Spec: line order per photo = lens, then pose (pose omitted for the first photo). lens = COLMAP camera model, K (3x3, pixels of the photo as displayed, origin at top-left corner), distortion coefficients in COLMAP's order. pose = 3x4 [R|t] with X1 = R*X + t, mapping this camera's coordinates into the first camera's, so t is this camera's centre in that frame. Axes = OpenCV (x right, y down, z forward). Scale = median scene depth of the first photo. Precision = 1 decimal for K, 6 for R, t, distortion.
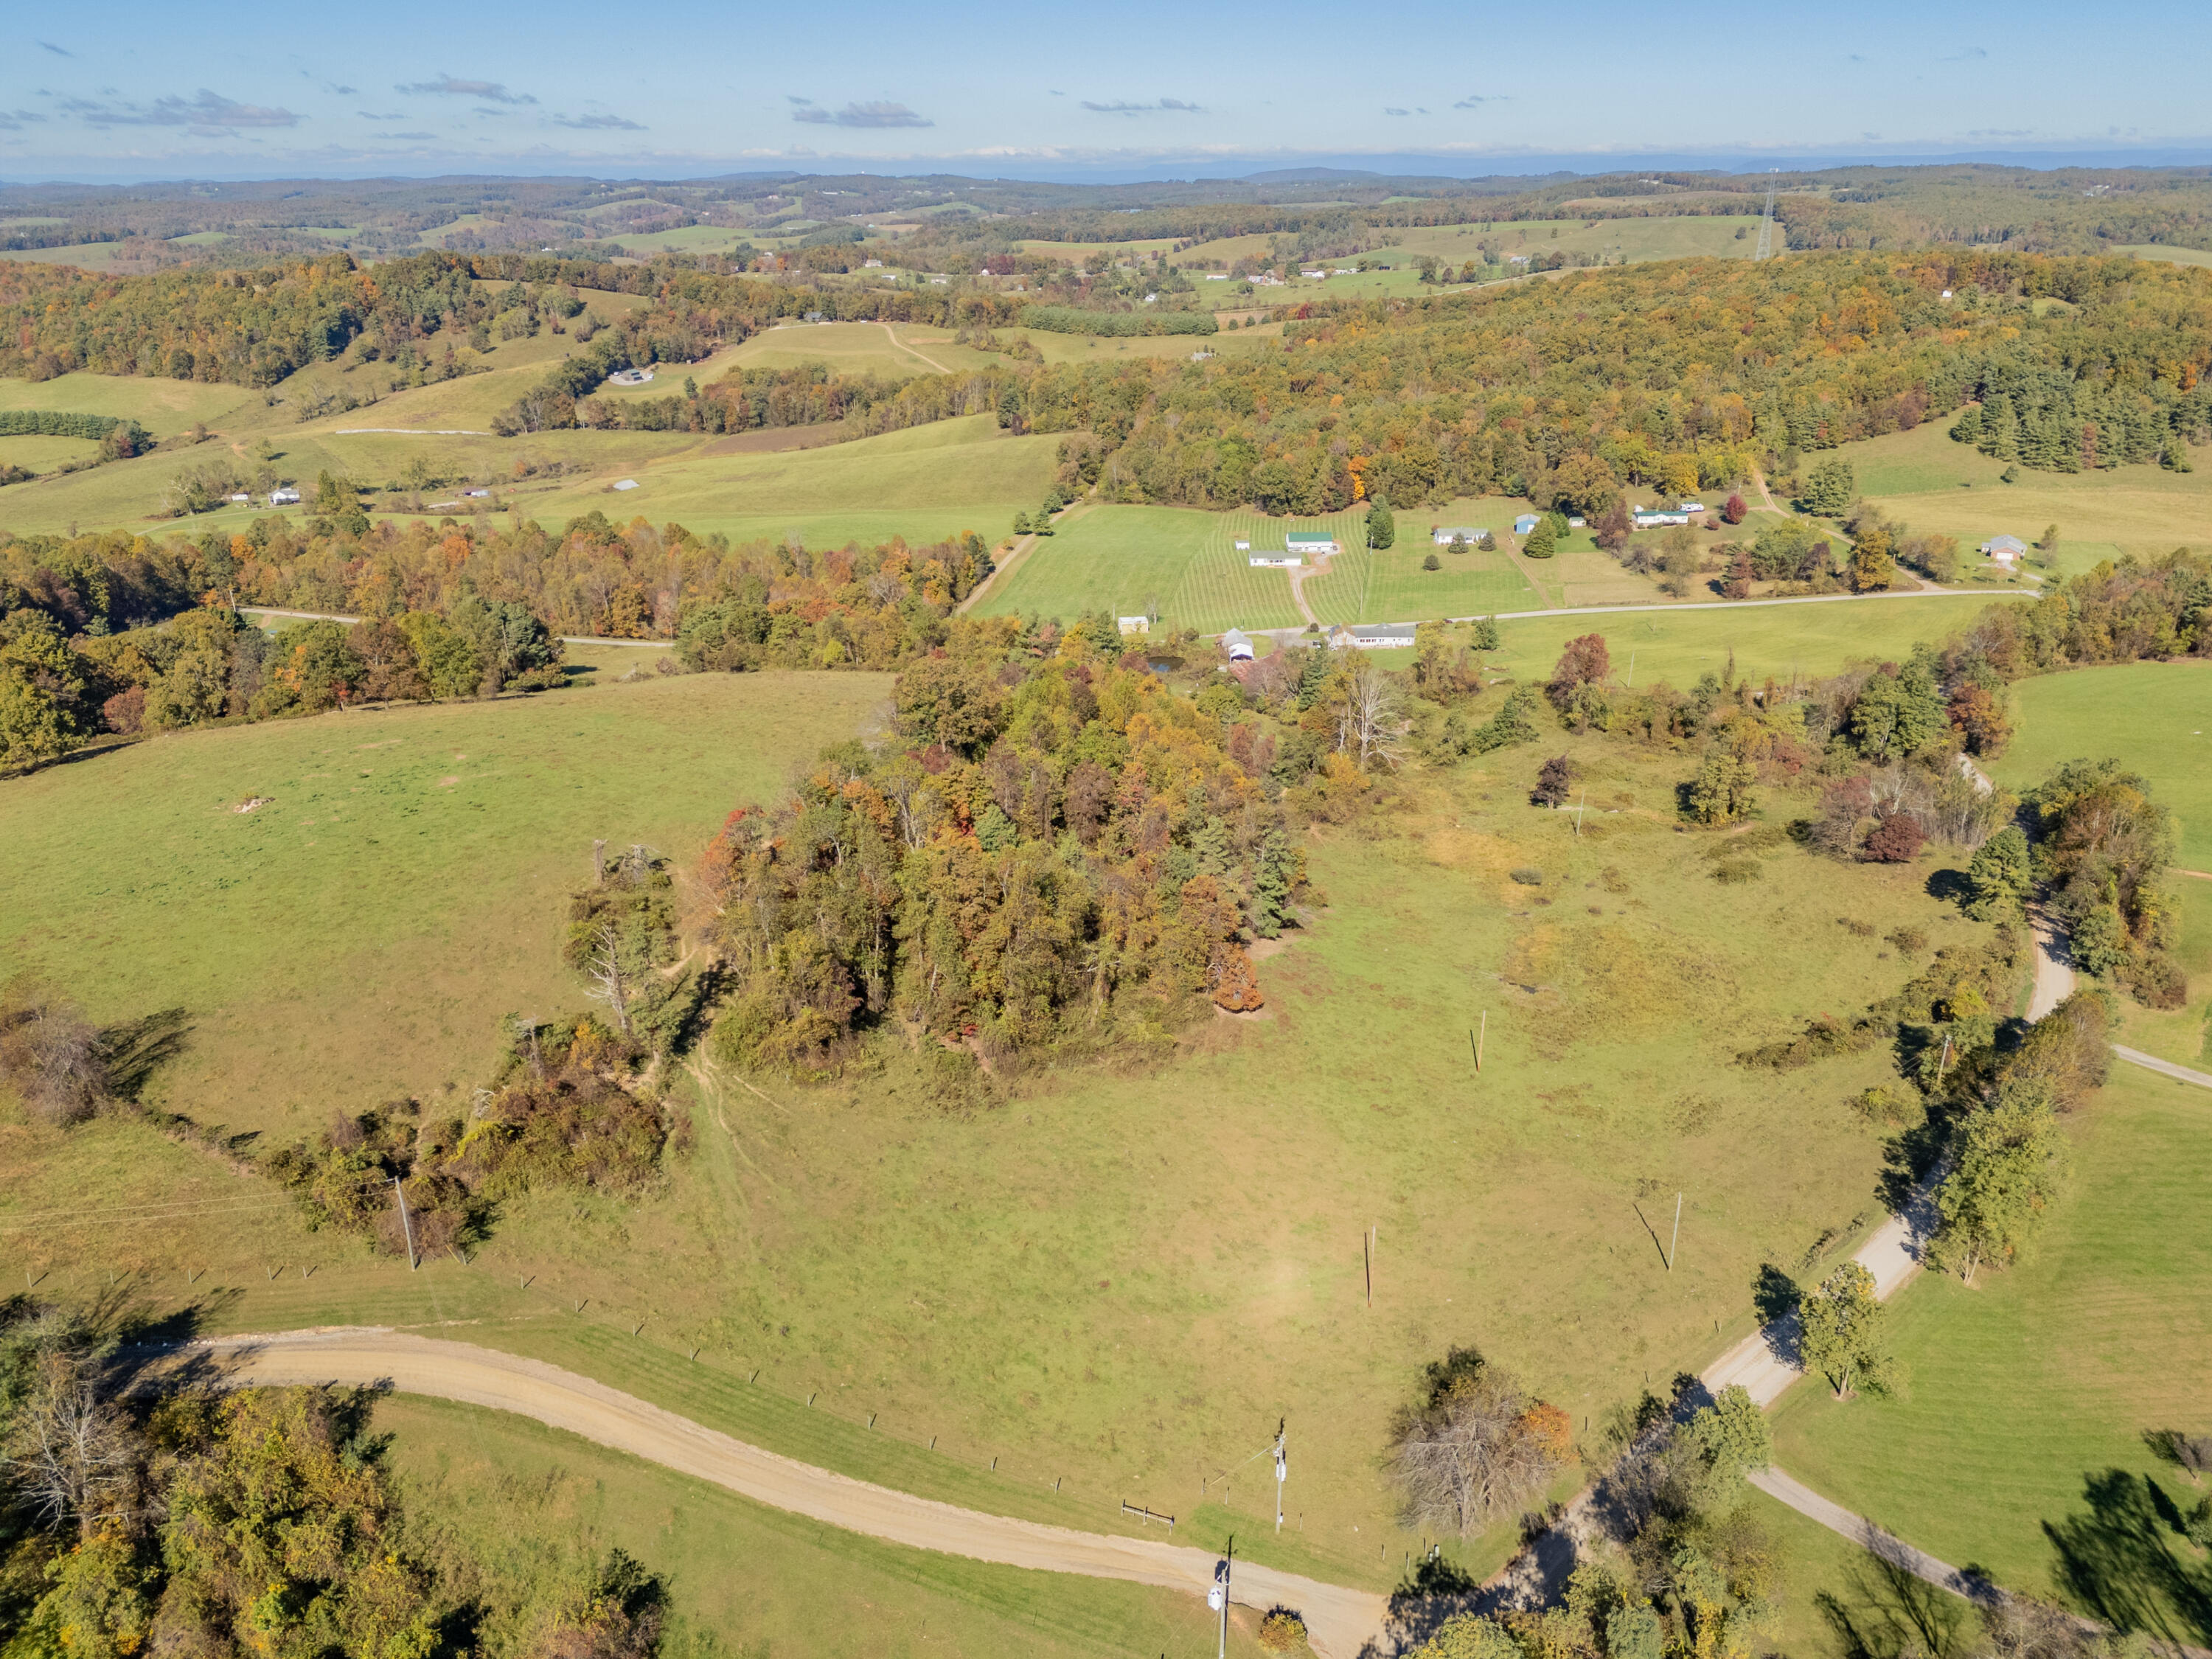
lens RADIAL K [[1640.2, 0, 1110.6], [0, 1640.2, 822.1], [0, 0, 1]] dist [0.086604, -0.075716]
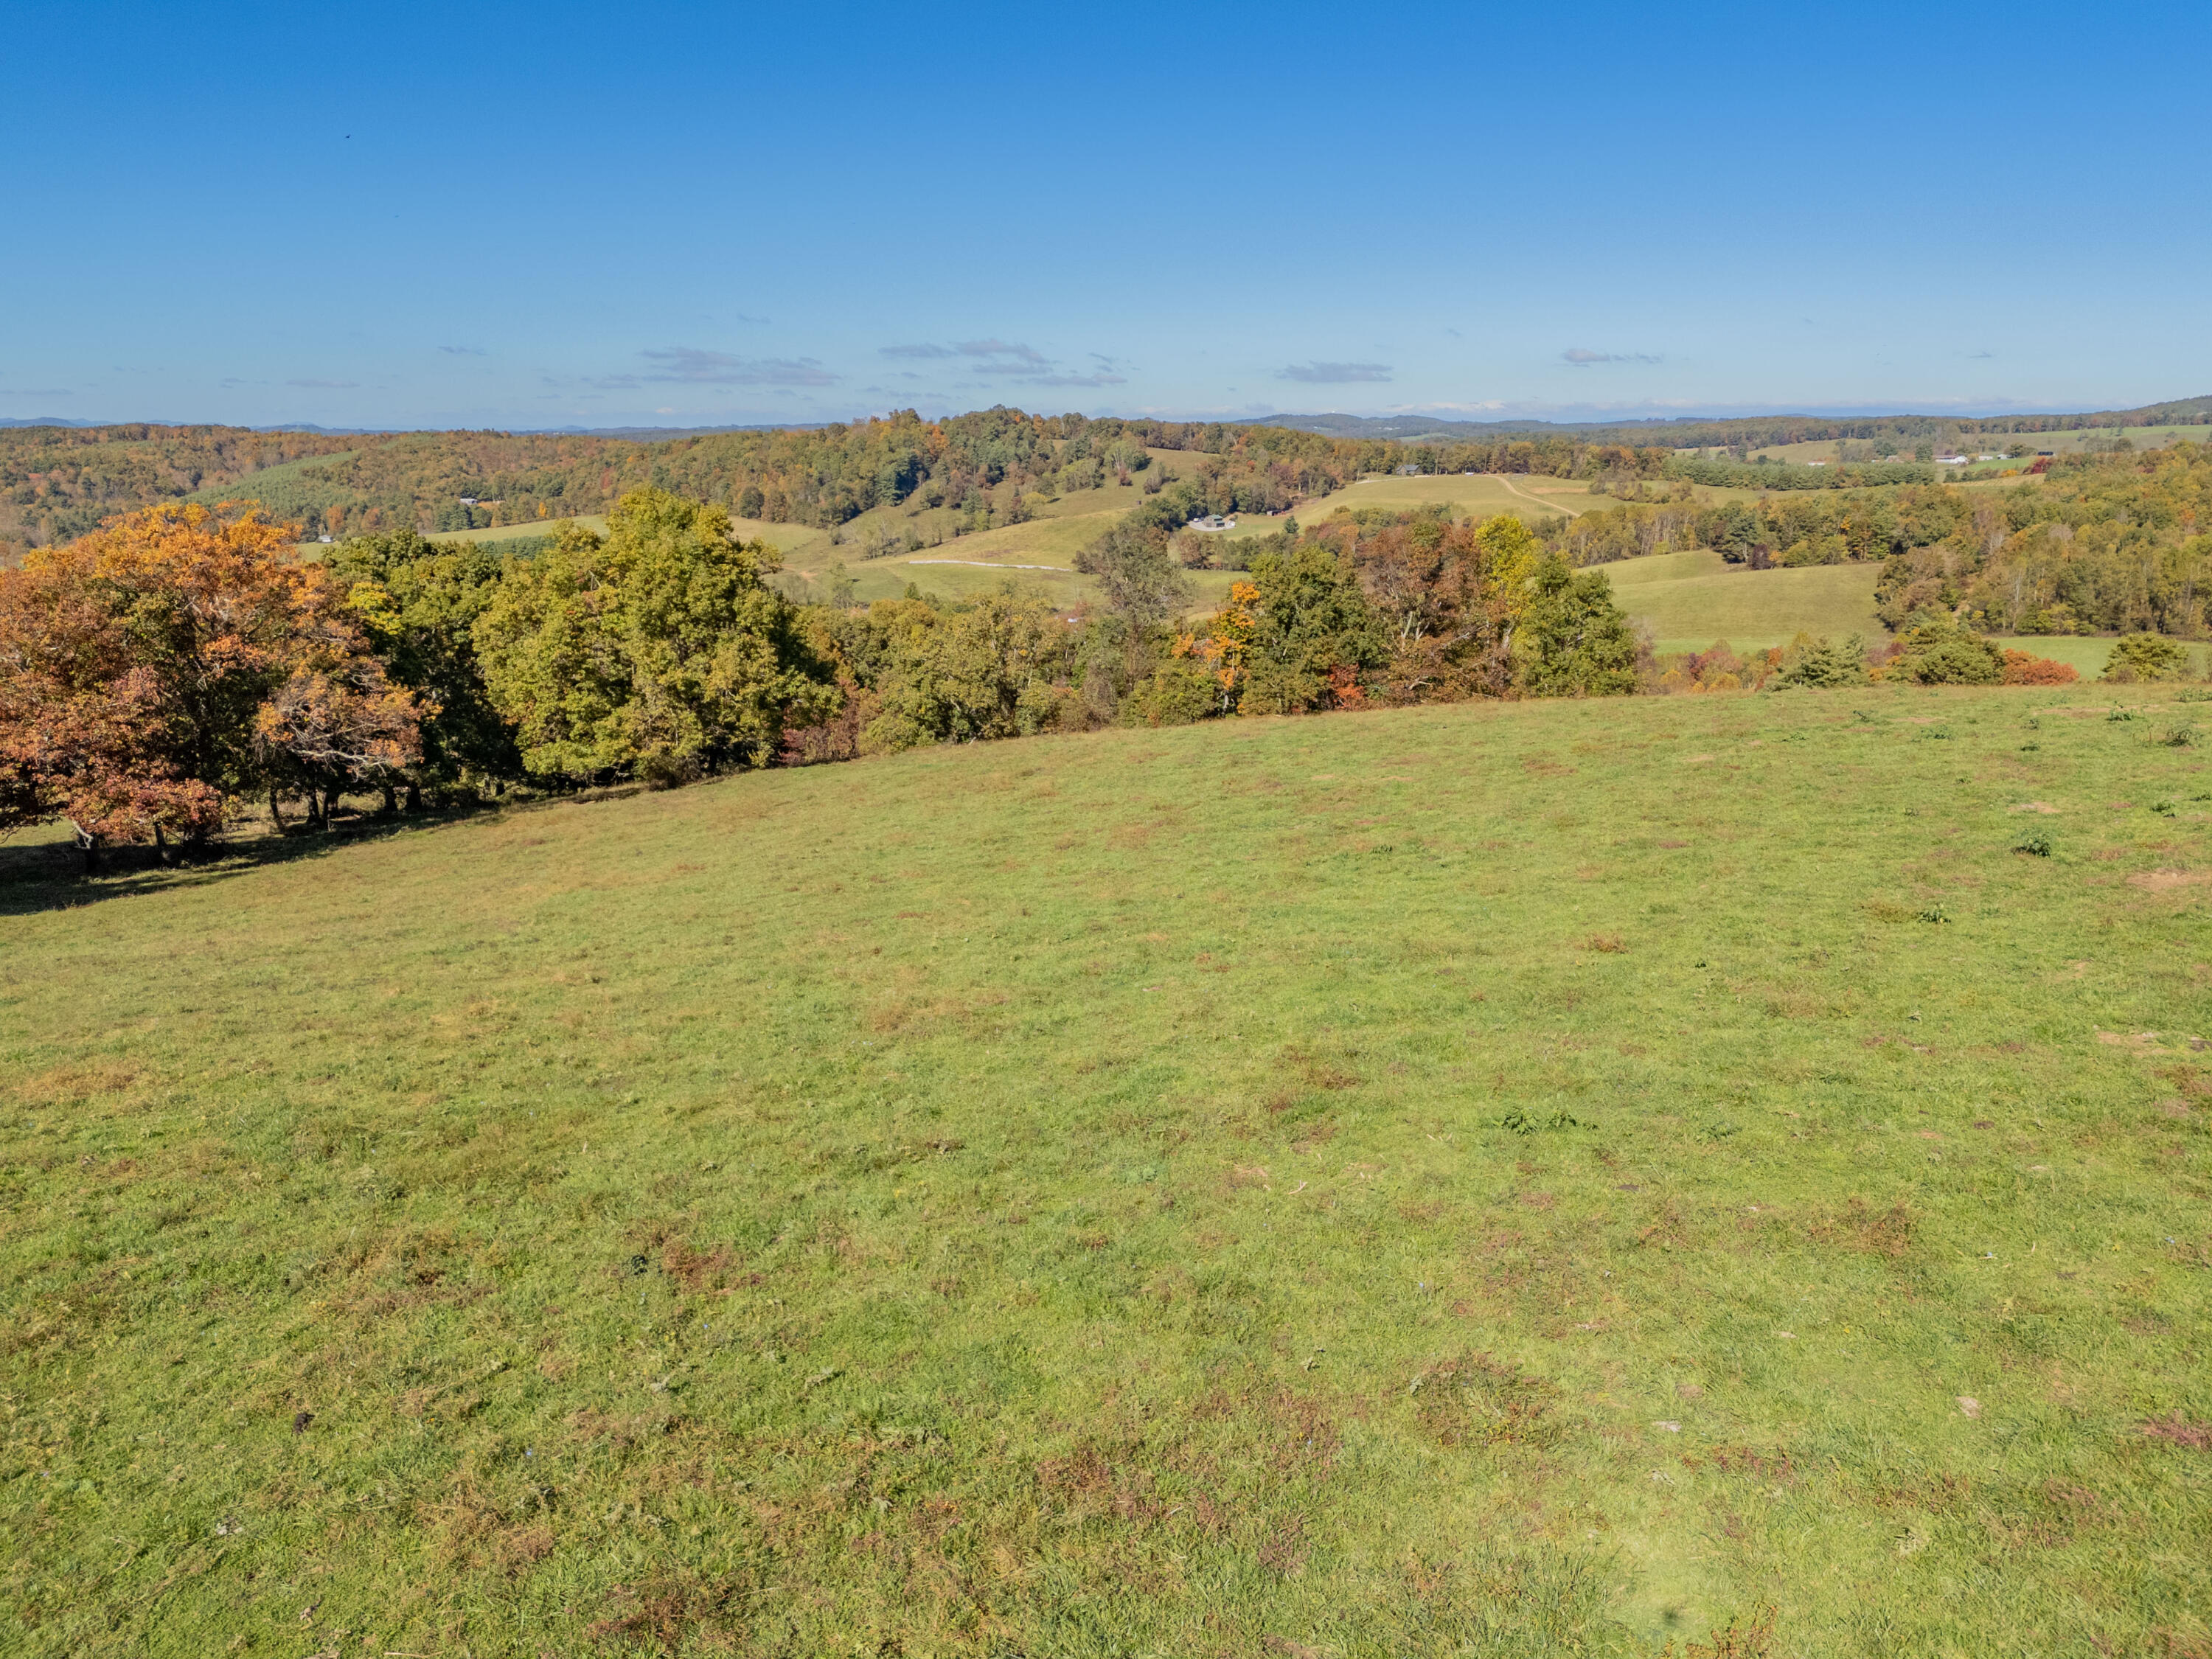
lens RADIAL K [[1640.2, 0, 1110.6], [0, 1640.2, 822.1], [0, 0, 1]] dist [0.086604, -0.075716]
pose [[0.968161, 0.062529, -0.242393, -0.117669], [-0.095796, 0.987140, -0.127978, 0.002292], [0.231274, 0.147124, 0.961700, 0.173630]]
